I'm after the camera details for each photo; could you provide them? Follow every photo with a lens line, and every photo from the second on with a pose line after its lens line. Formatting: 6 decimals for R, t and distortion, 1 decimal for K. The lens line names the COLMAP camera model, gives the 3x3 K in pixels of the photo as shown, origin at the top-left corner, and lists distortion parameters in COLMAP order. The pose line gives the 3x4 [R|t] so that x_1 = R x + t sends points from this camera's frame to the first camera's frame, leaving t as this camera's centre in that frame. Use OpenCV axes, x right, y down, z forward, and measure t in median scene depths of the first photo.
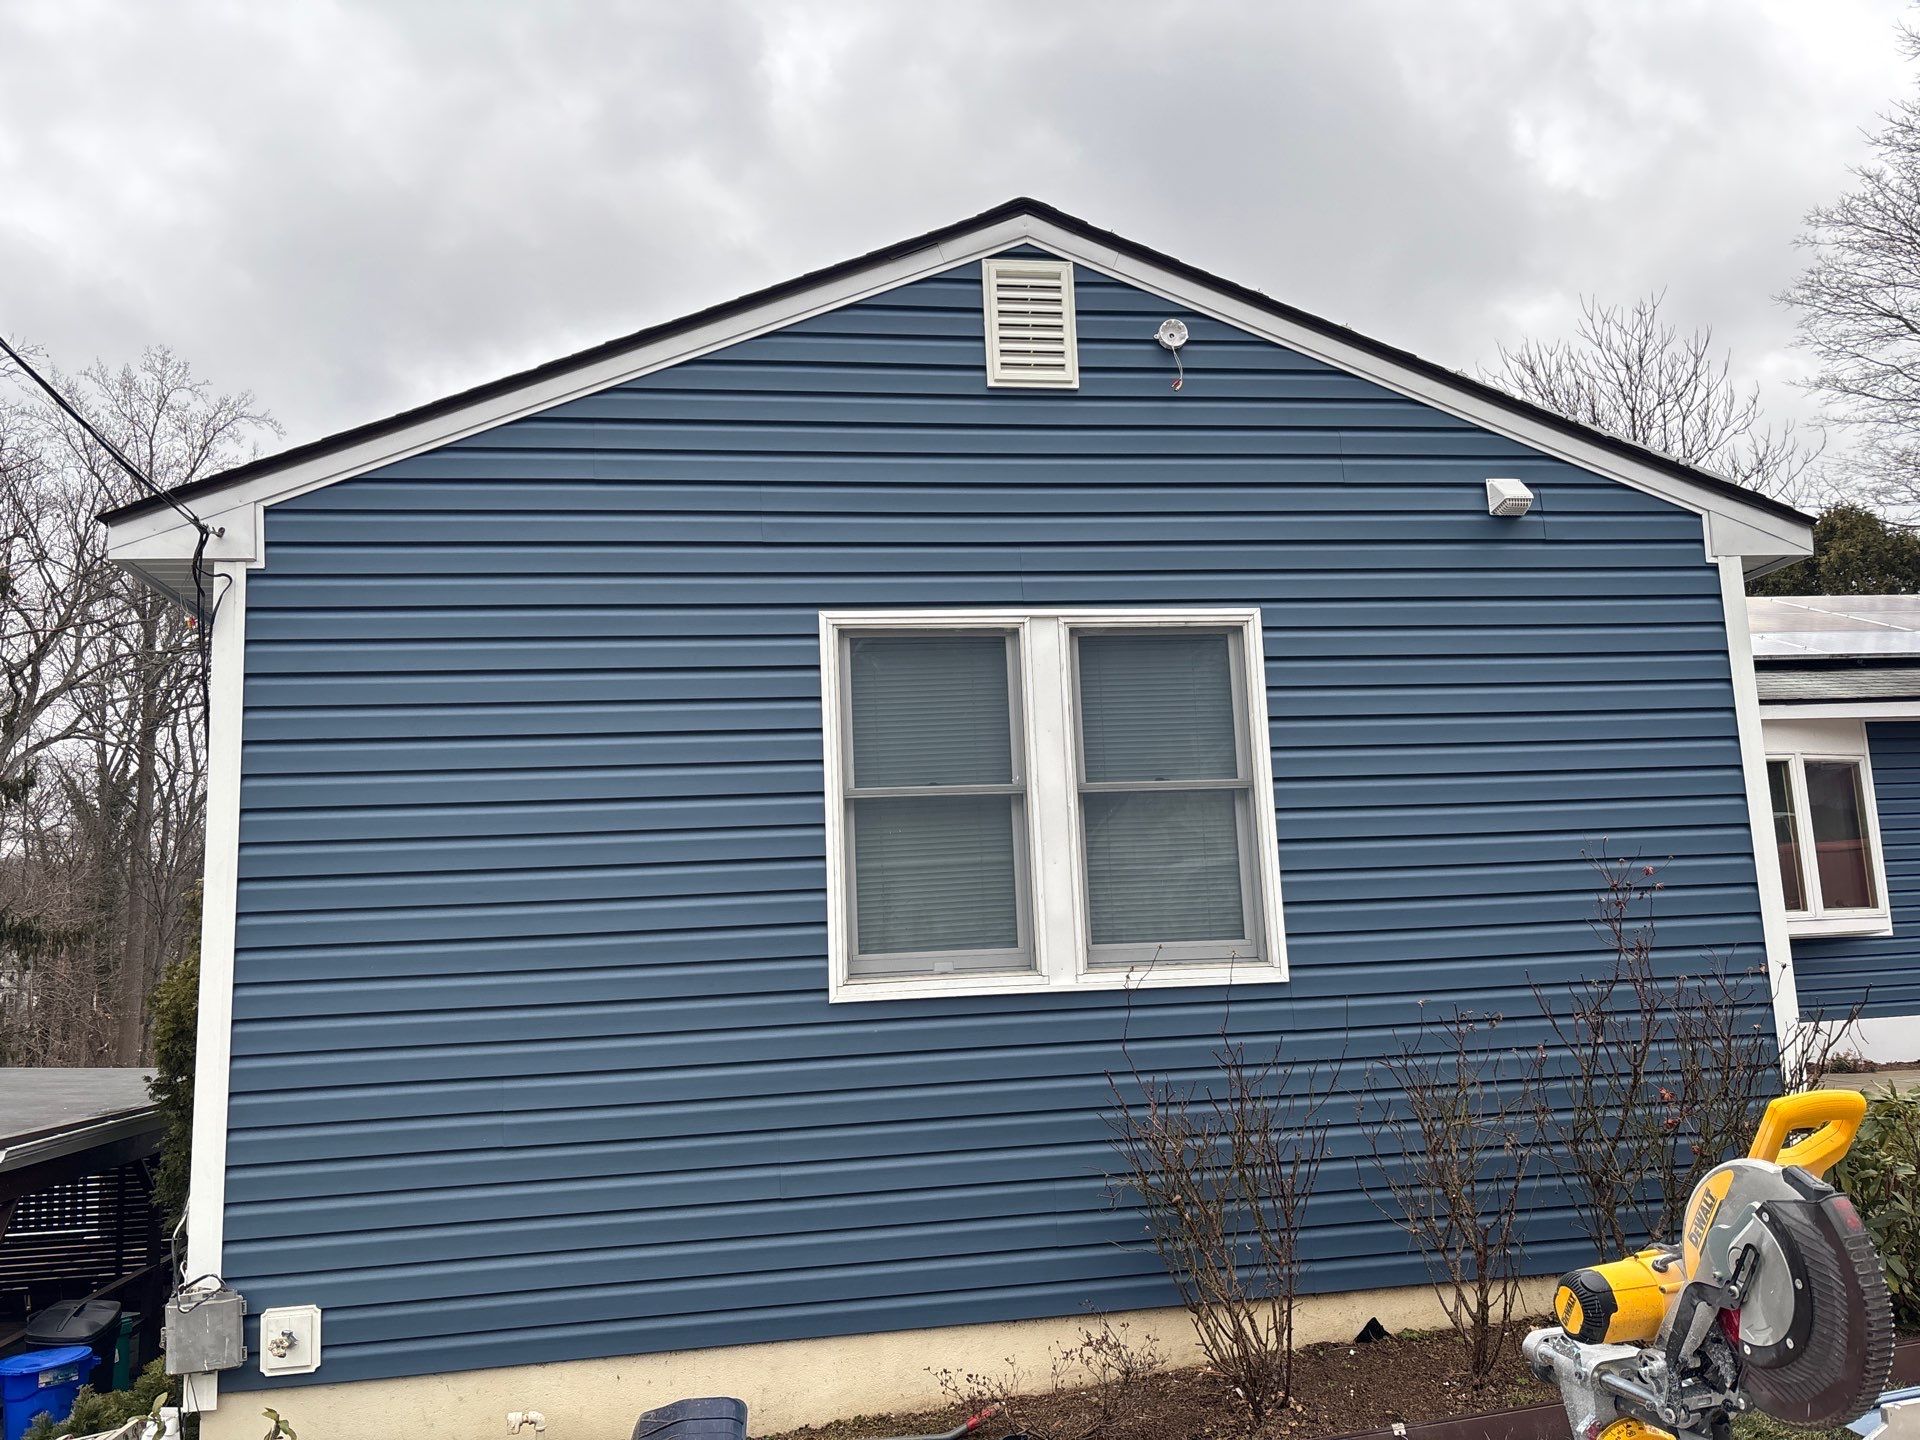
lens RADIAL K [[1432.0, 0, 955.0], [0, 1432.0, 726.4], [0, 0, 1]] dist [0.113103, -0.134436]
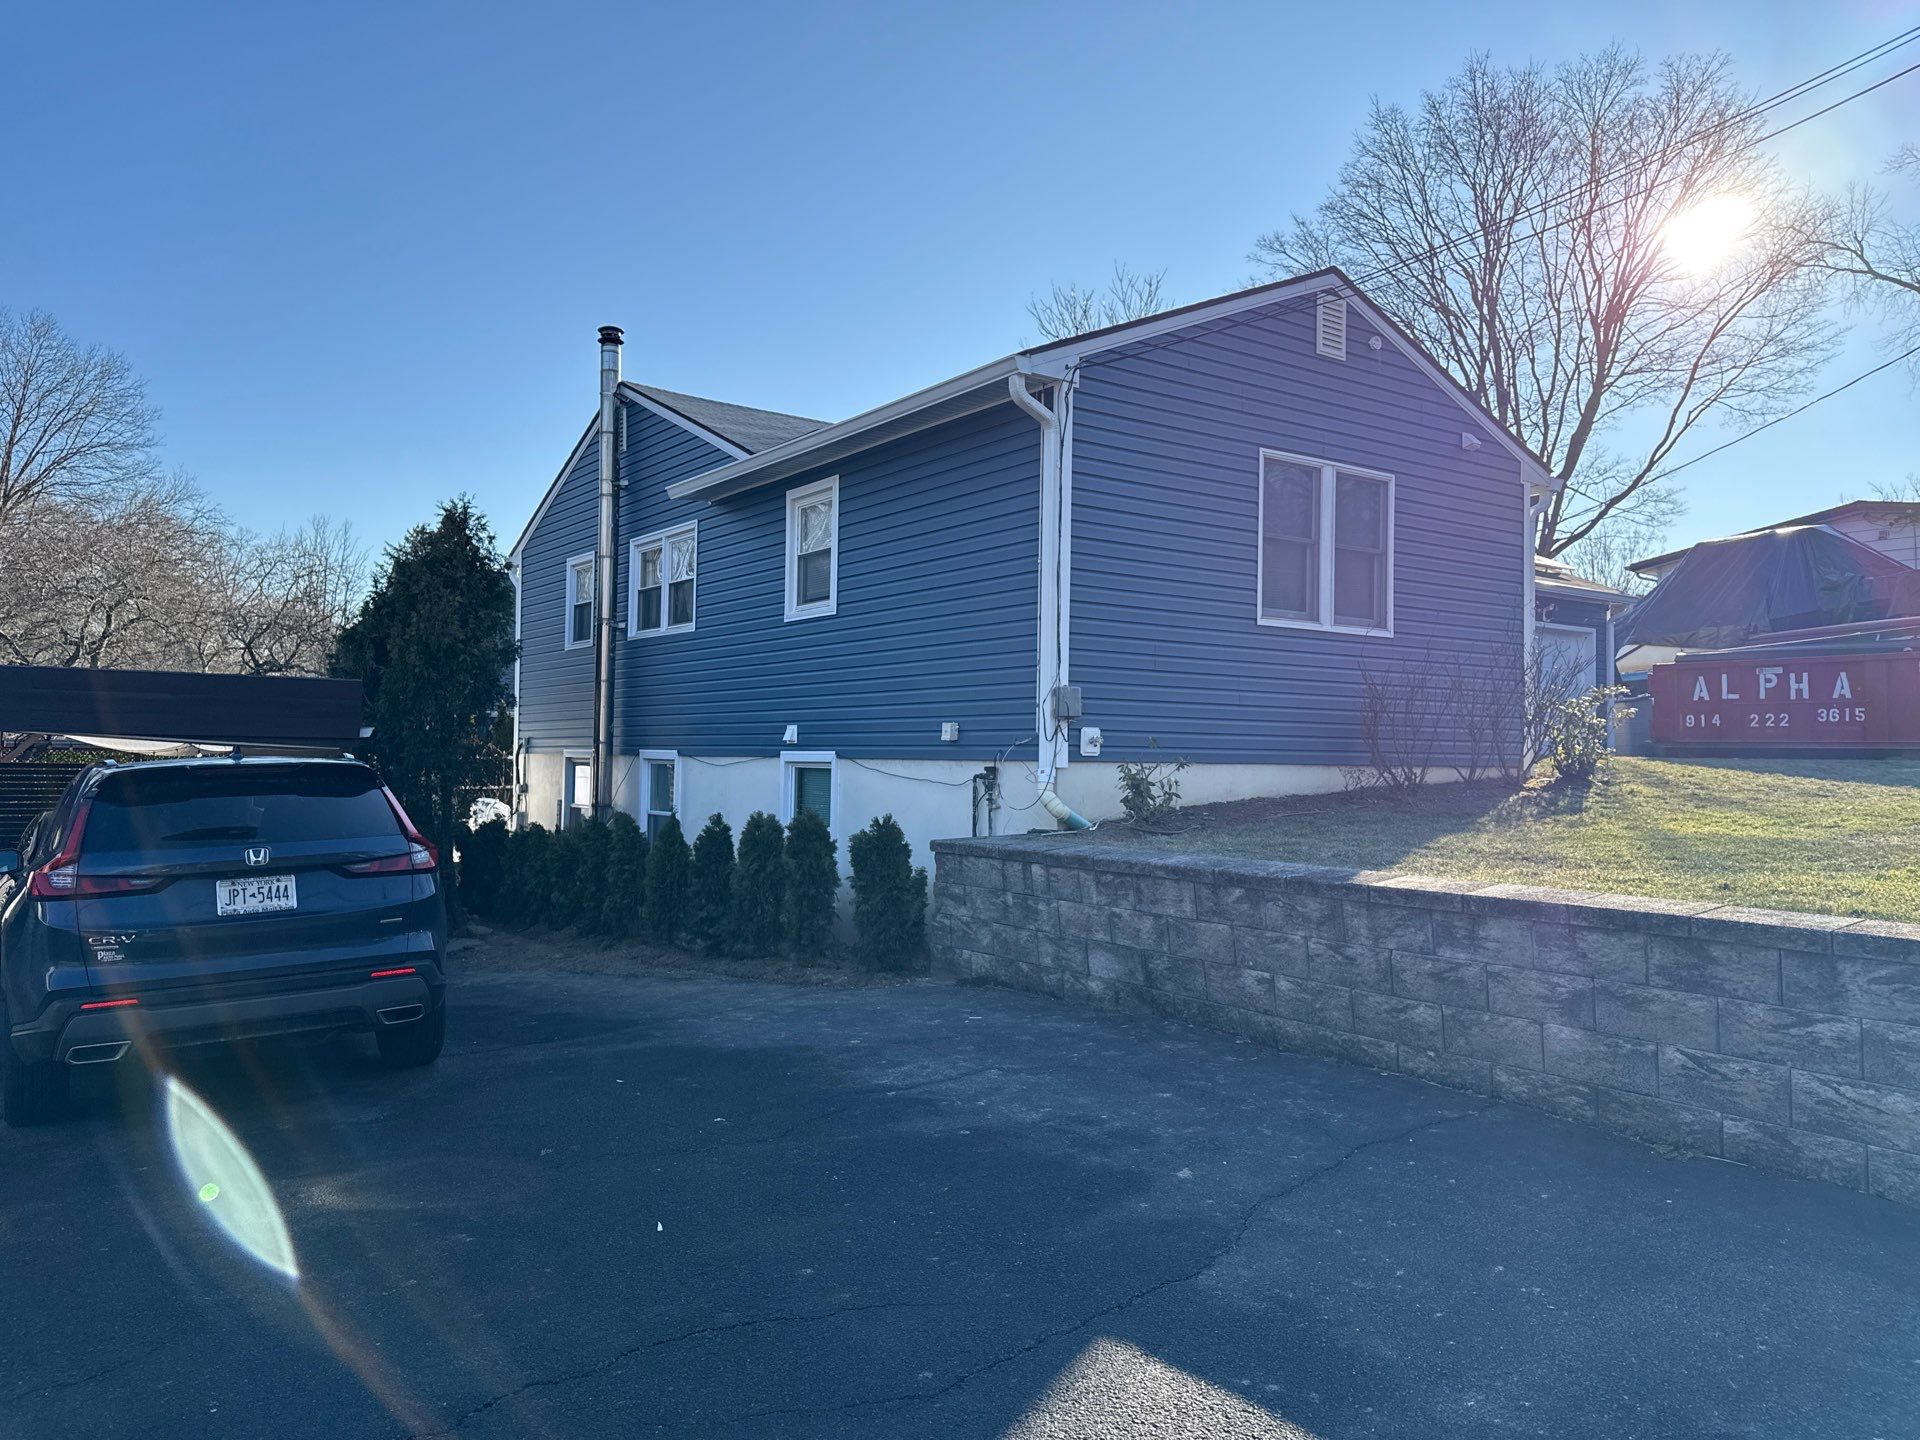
lens RADIAL K [[1352.4, 0, 953.8], [0, 1352.4, 706.4], [0, 0, 1]] dist [0.050991, -0.039592]
pose [[0.892075, 0.073313, 0.445901, -1.326118], [-0.120468, 0.989624, 0.078301, 0.191778], [-0.435534, -0.123568, 0.891651, -0.640353]]
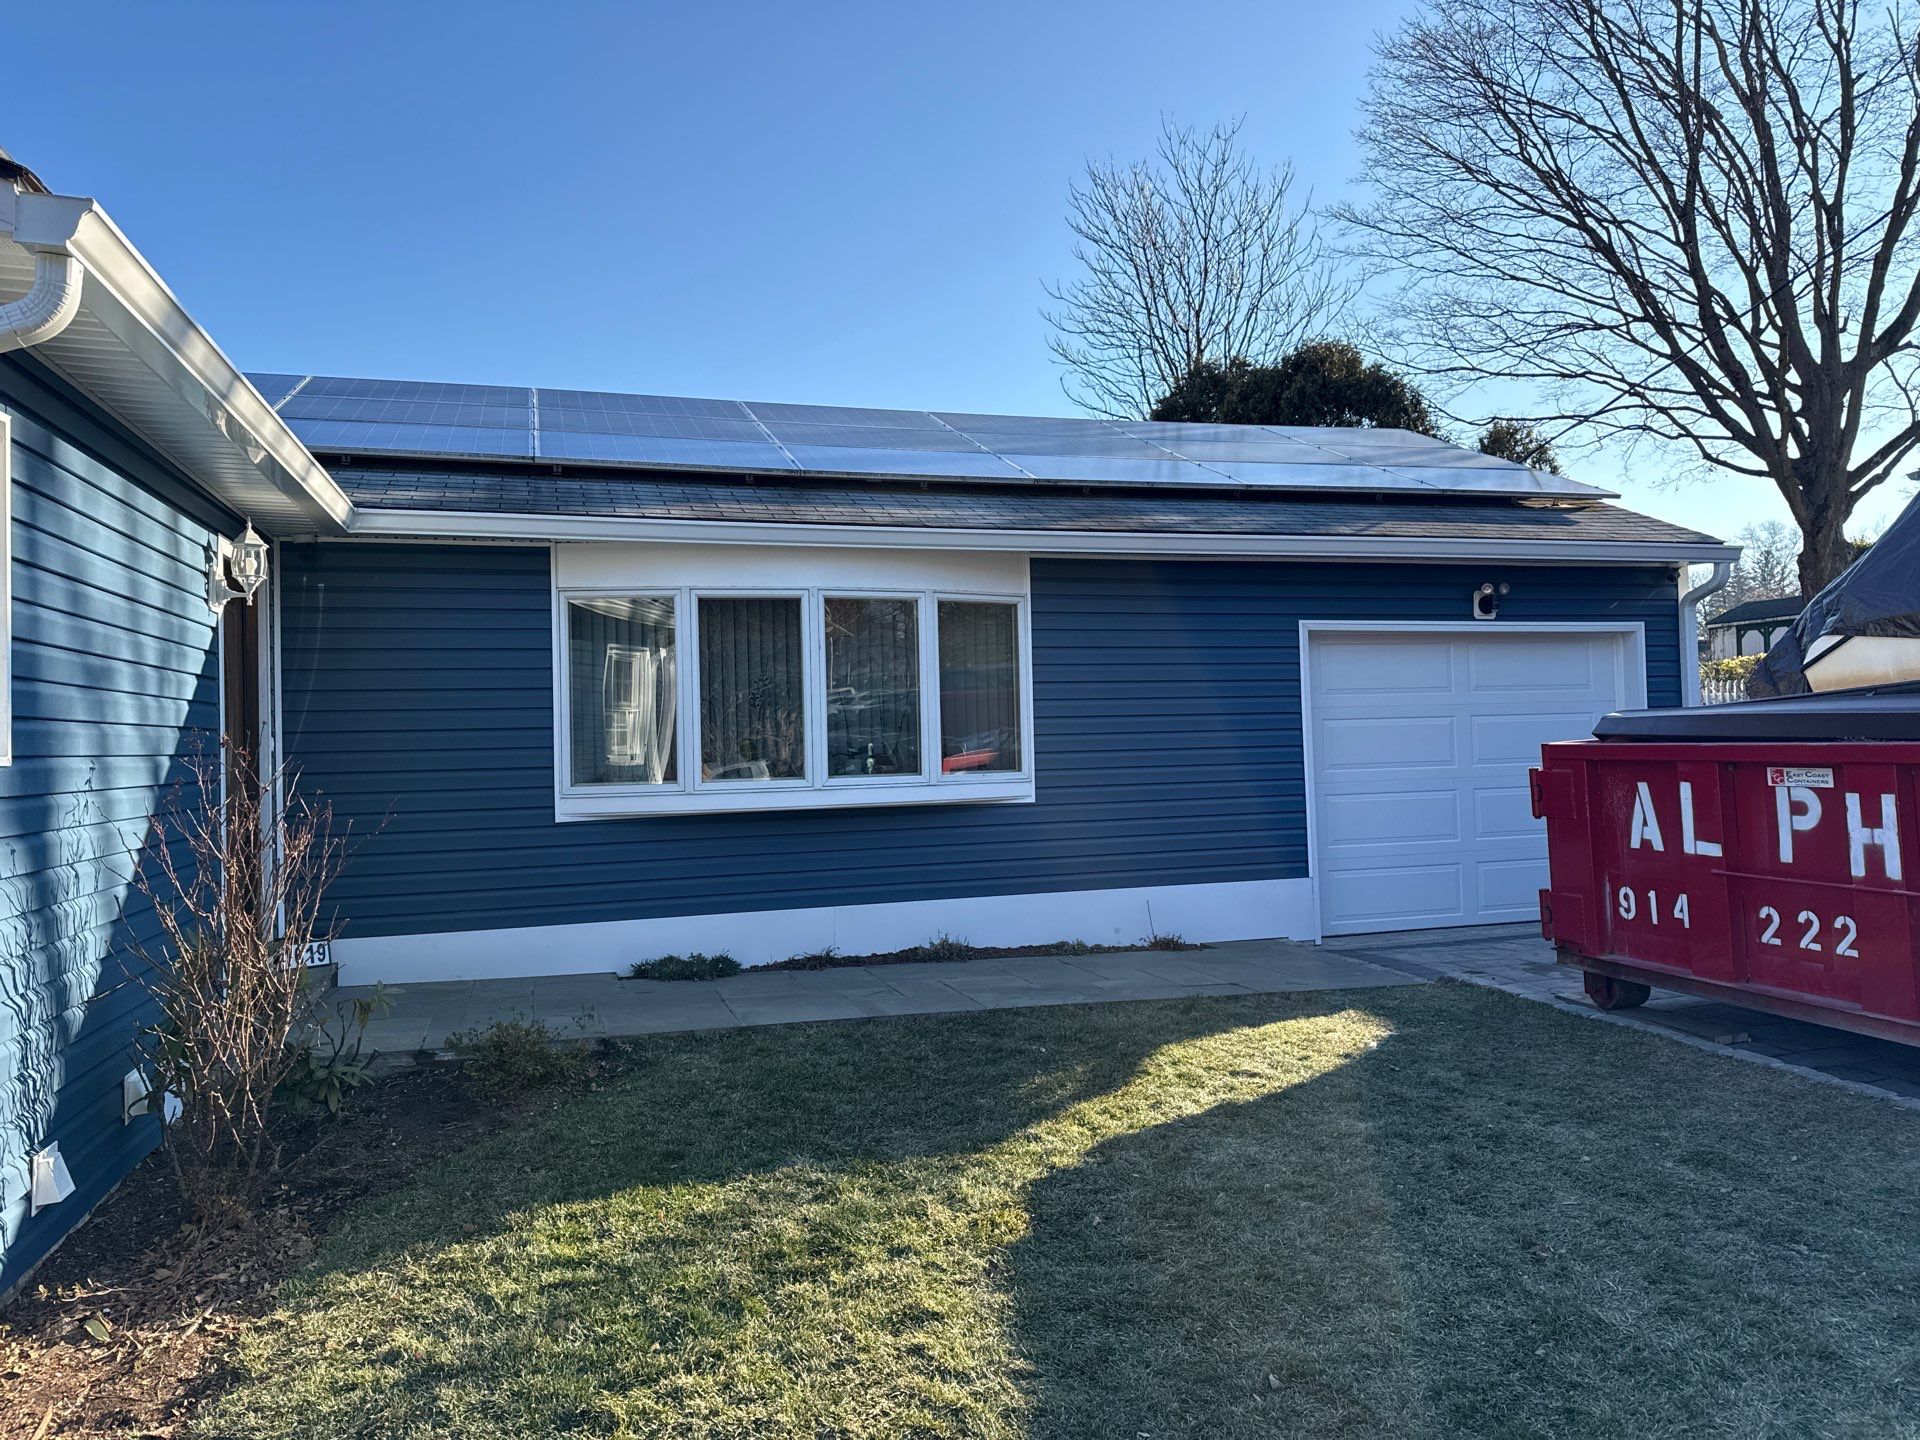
lens RADIAL K [[1352.4, 0, 953.8], [0, 1352.4, 706.4], [0, 0, 1]] dist [0.050991, -0.039592]
pose [[0.989683, 0.022812, 0.141449, 0.939737], [-0.039498, 0.992428, 0.116305, -0.012566], [-0.137725, -0.120692, 0.983090, 0.434076]]
